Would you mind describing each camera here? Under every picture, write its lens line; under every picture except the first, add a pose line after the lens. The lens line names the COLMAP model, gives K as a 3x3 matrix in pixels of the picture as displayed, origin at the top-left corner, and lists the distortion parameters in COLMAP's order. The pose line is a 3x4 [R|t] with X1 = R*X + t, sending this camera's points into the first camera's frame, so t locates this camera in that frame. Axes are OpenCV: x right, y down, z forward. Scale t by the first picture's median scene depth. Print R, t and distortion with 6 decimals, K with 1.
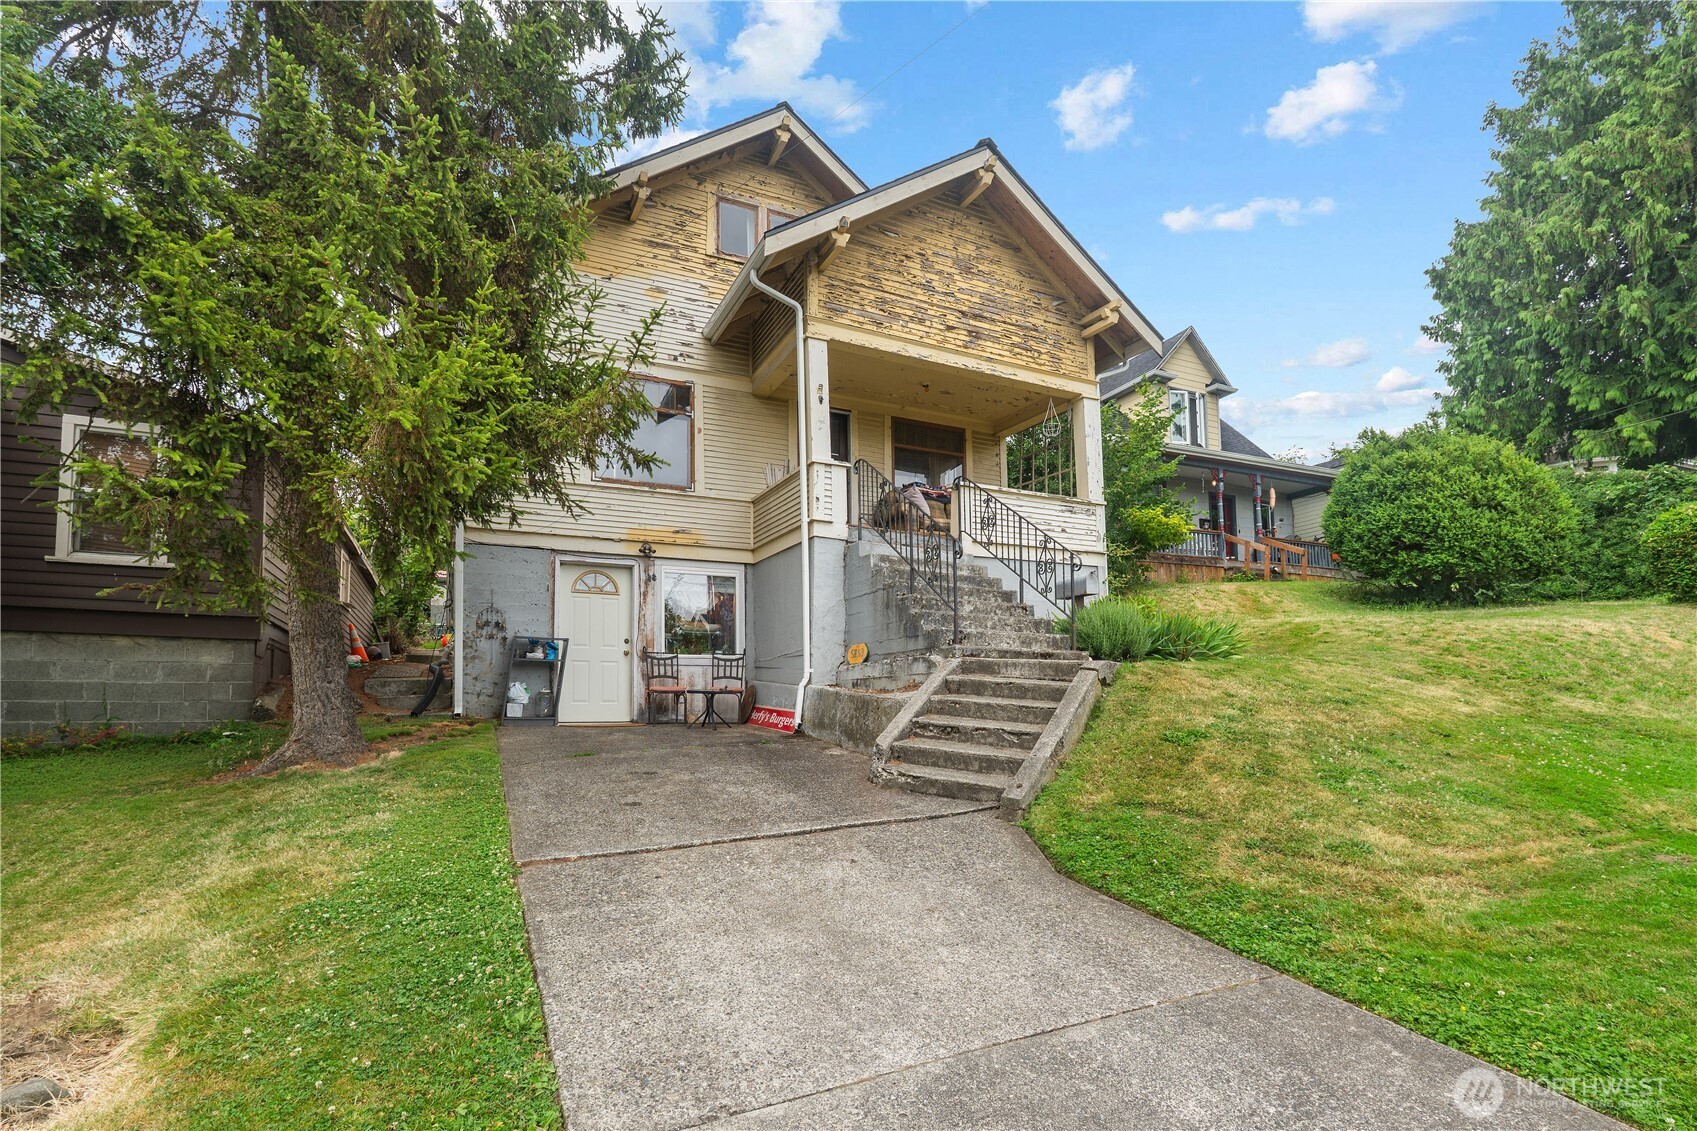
lens RADIAL K [[793.6, 0, 851.9], [0, 793.6, 594.2], [0, 0, 1]] dist [-0.003375, 0.000034]
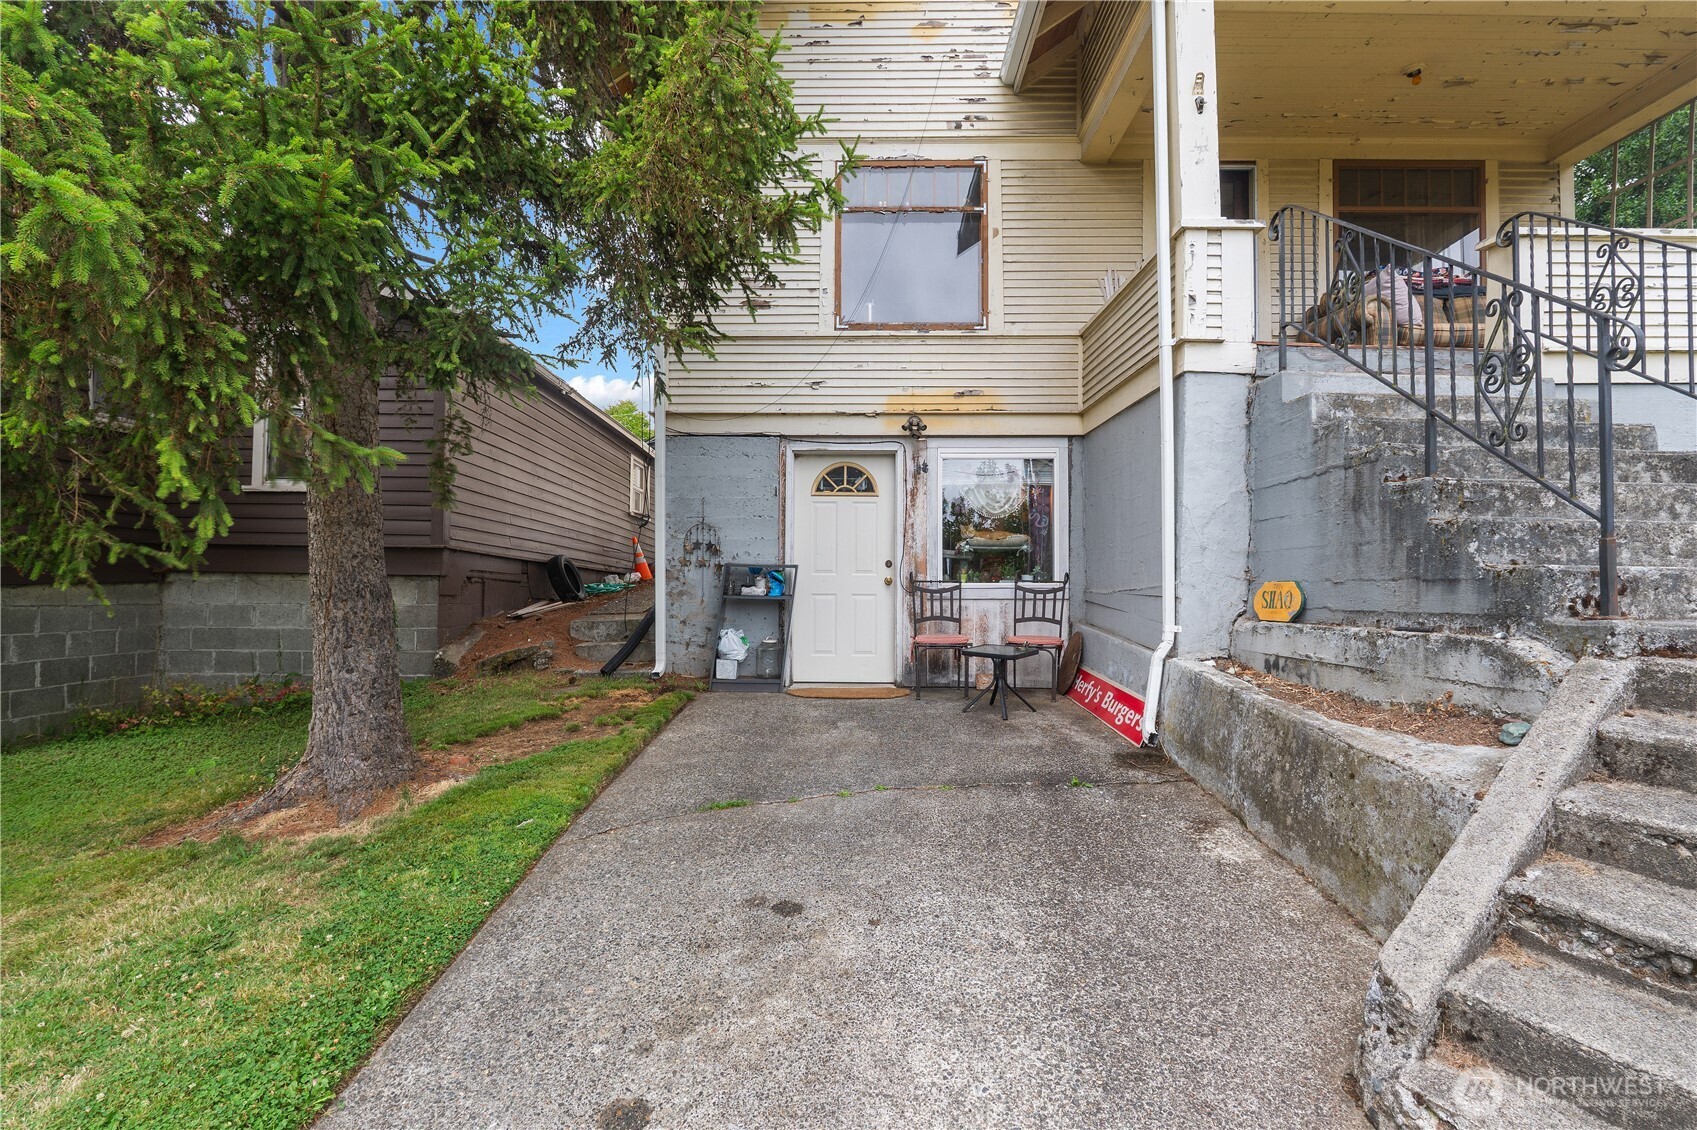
lens RADIAL K [[793.6, 0, 851.9], [0, 793.6, 593.7], [0, 0, 1]] dist [-0.003375, 0.000034]
pose [[0.899398, 0.011119, -0.436990, -0.013724], [0.052556, 0.989674, 0.133351, -0.008556], [0.433961, -0.142902, 0.889526, 0.388666]]
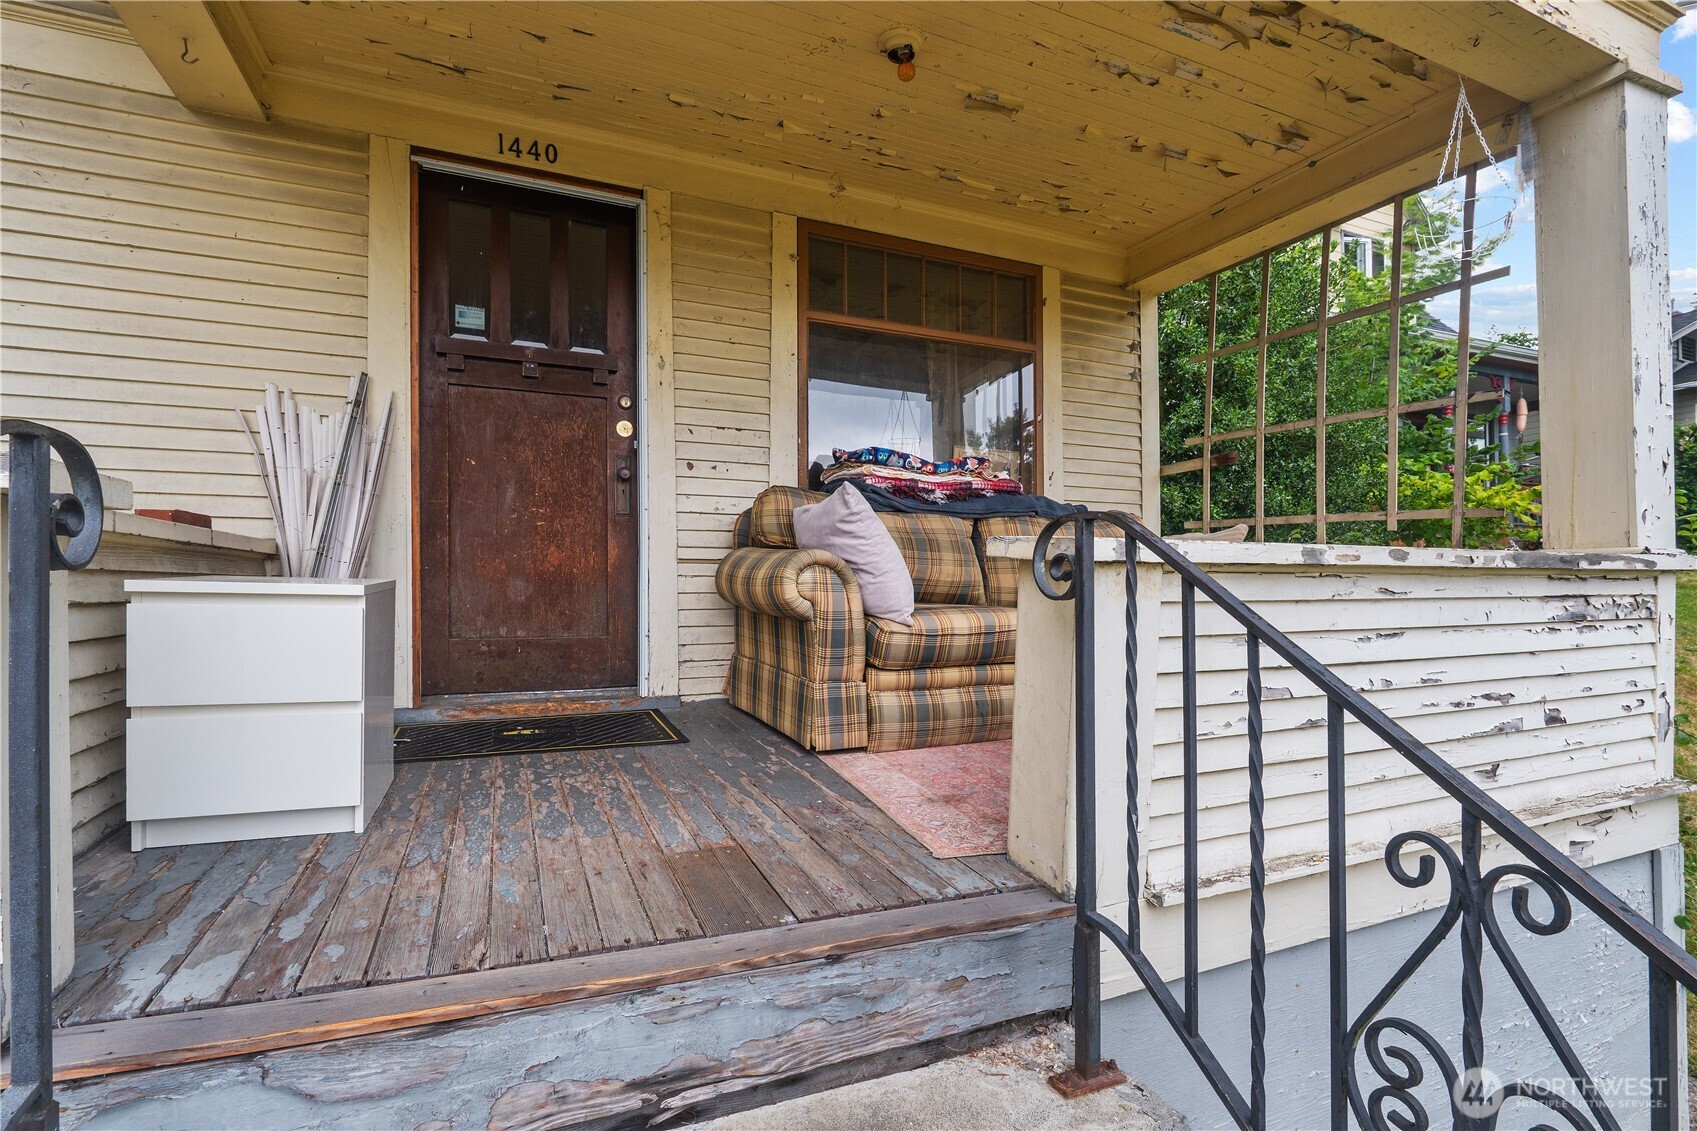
lens RADIAL K [[775.3, 0, 833.0], [0, 775.3, 591.5], [0, 0, 1]] dist [-0.001370, -0.000072]
pose [[0.997897, 0.013899, -0.063315, 0.111716], [-0.004608, 0.989483, 0.144577, -0.171814], [0.064659, -0.143981, 0.987466, 0.933621]]
